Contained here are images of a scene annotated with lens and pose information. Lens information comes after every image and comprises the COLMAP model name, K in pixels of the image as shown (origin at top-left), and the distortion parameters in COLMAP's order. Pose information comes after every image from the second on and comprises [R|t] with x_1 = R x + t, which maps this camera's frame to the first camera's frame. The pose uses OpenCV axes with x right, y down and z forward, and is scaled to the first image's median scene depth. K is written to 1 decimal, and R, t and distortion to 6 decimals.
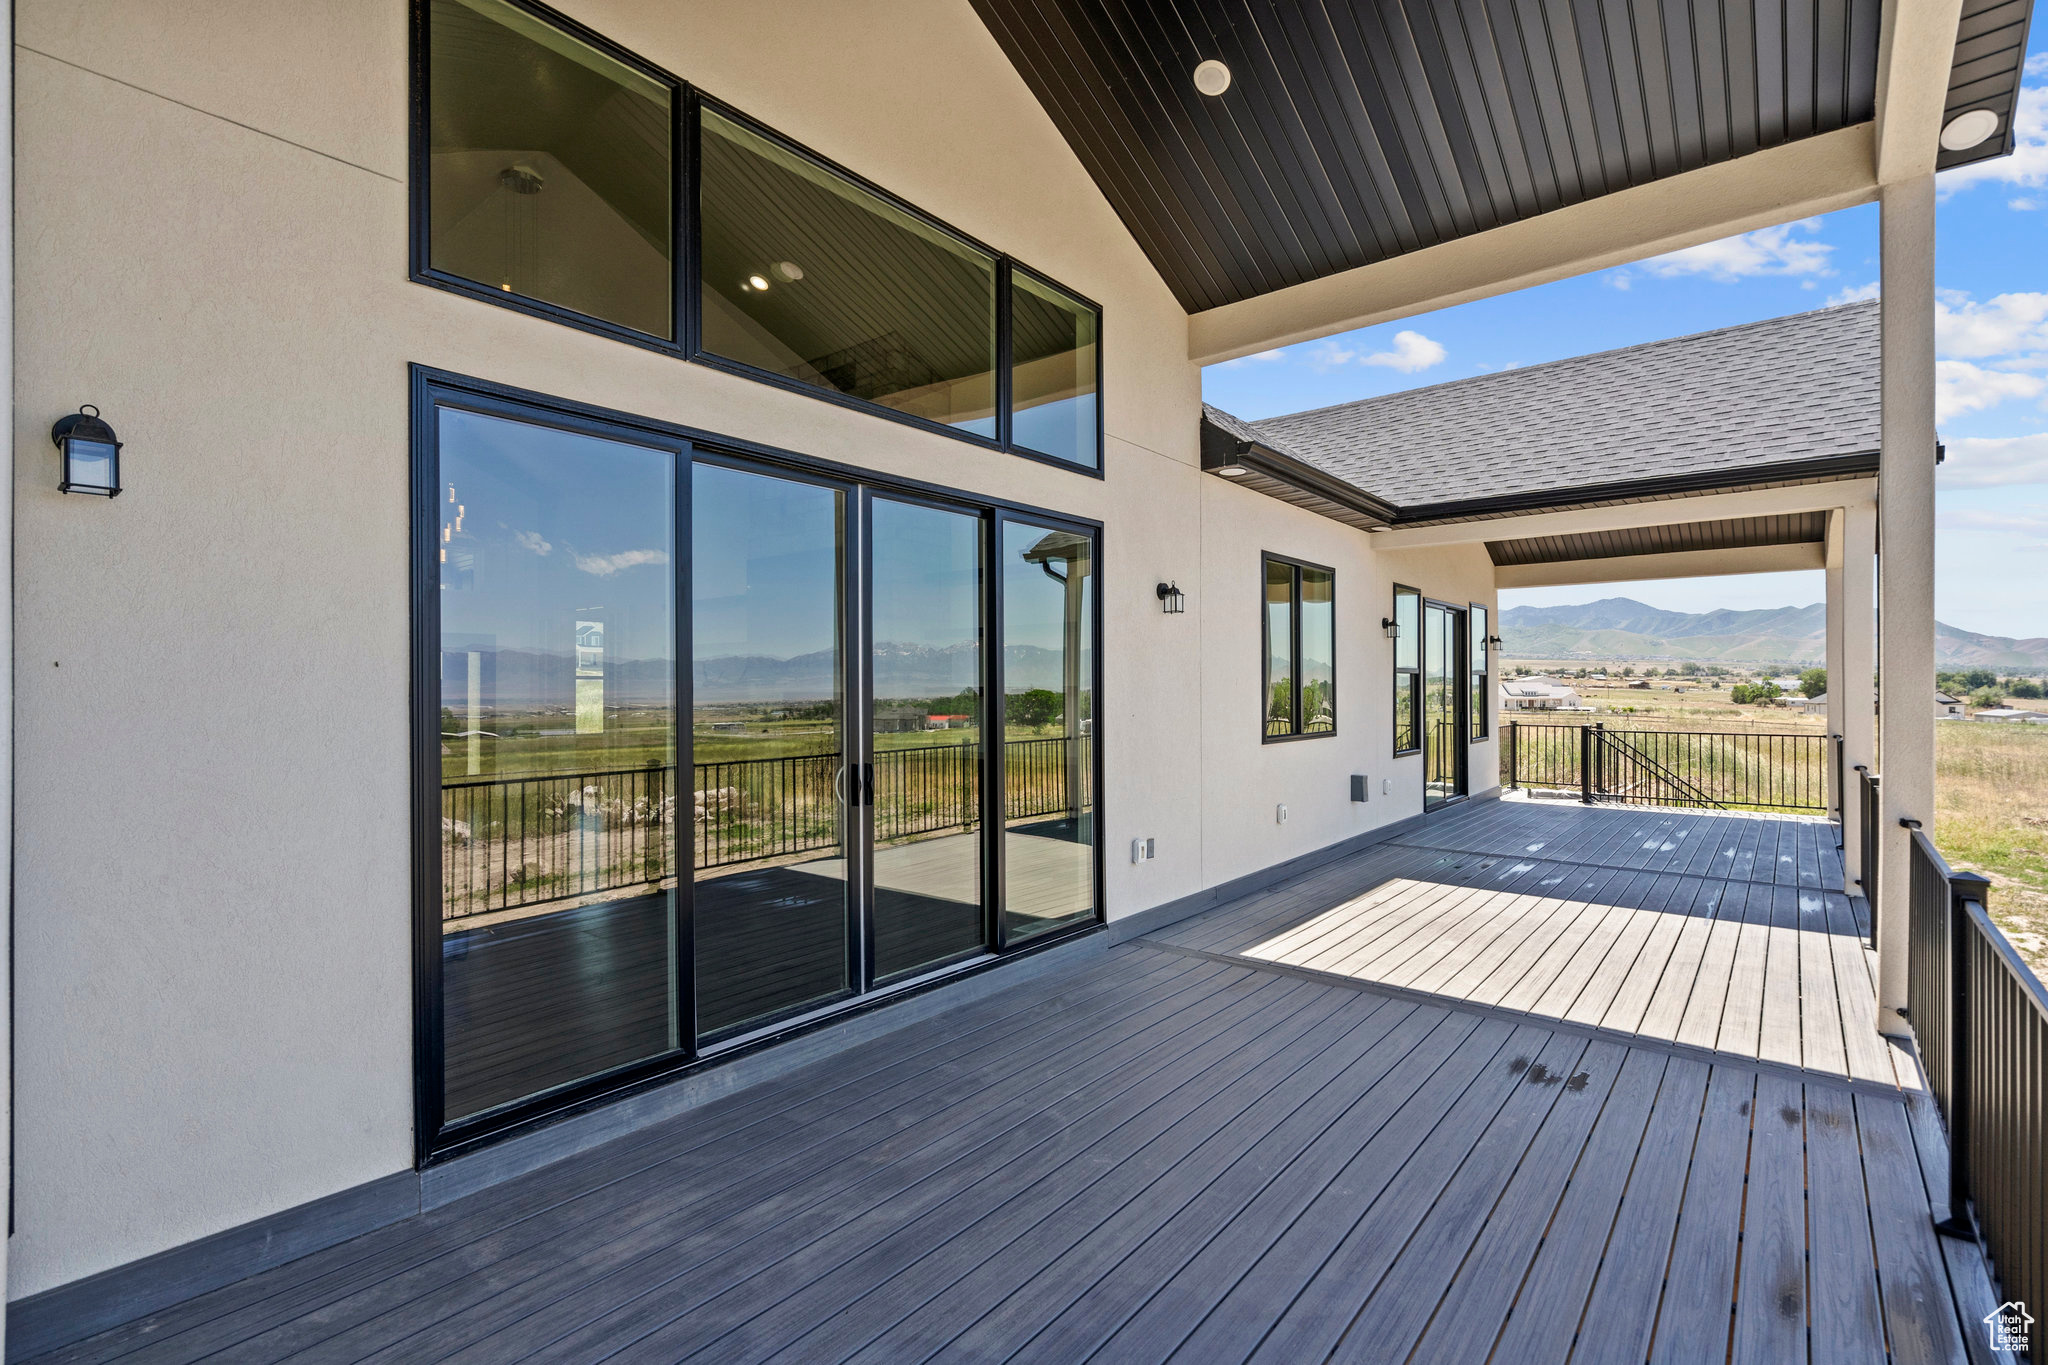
lens RADIAL K [[928.3, 0, 1024.0], [0, 928.3, 682.5], [0, 0, 1]] dist [-0.000341, -0.000175]
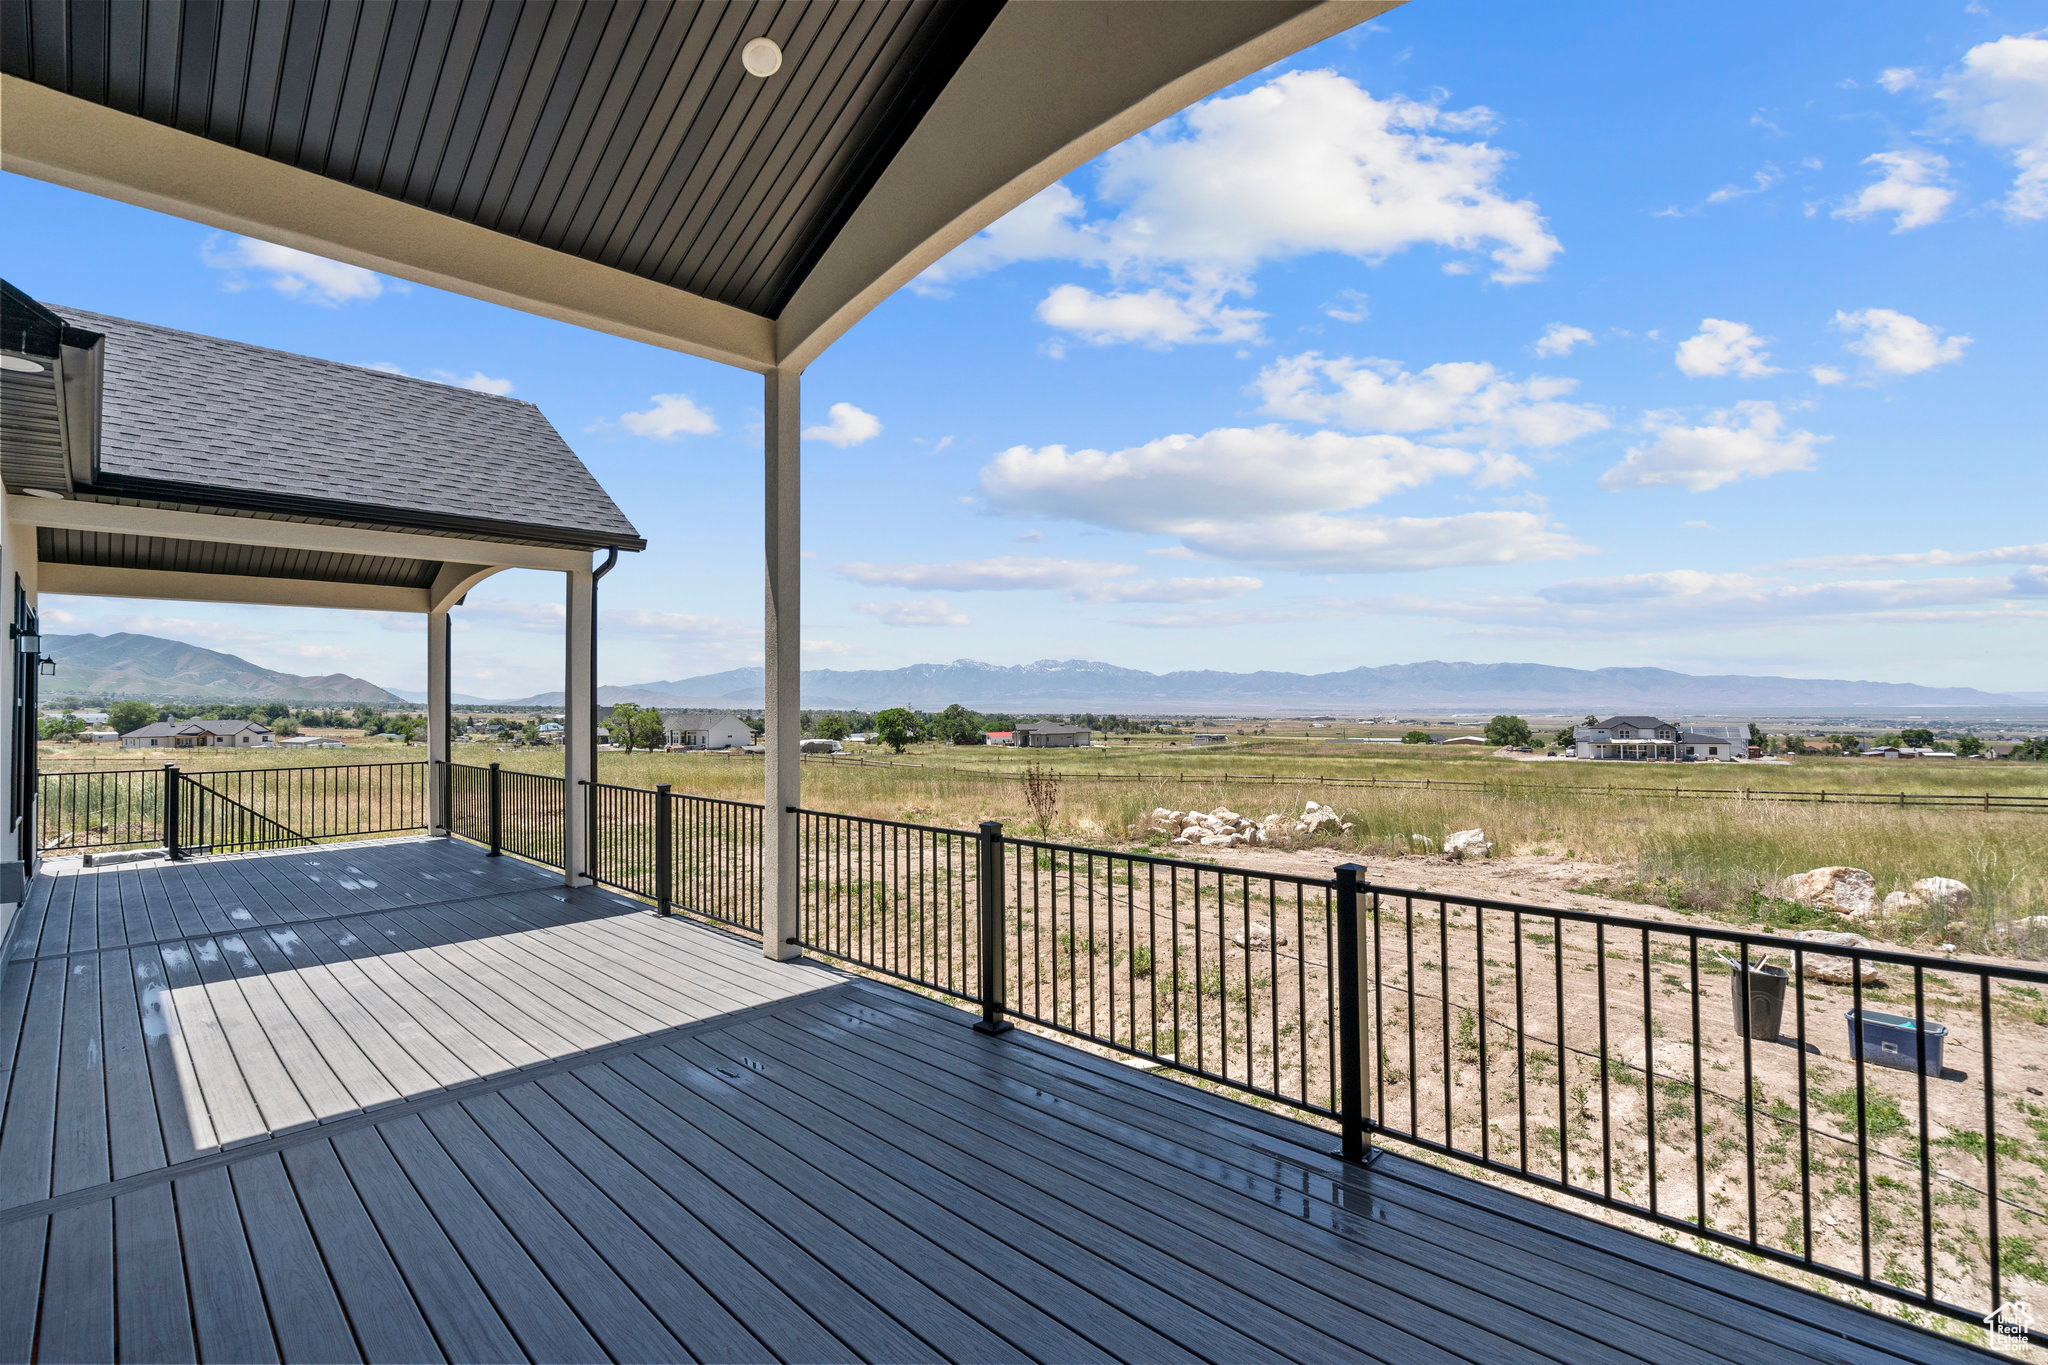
lens RADIAL K [[925.3, 0, 995.8], [0, 925.3, 659.8], [0, 0, 1]] dist [0.000249, -0.000497]
pose [[0.104920, 0.050775, 0.993184, -0.159355], [0.008465, 0.998614, -0.051947, -0.001462], [-0.994445, 0.013858, 0.104345, 0.175774]]
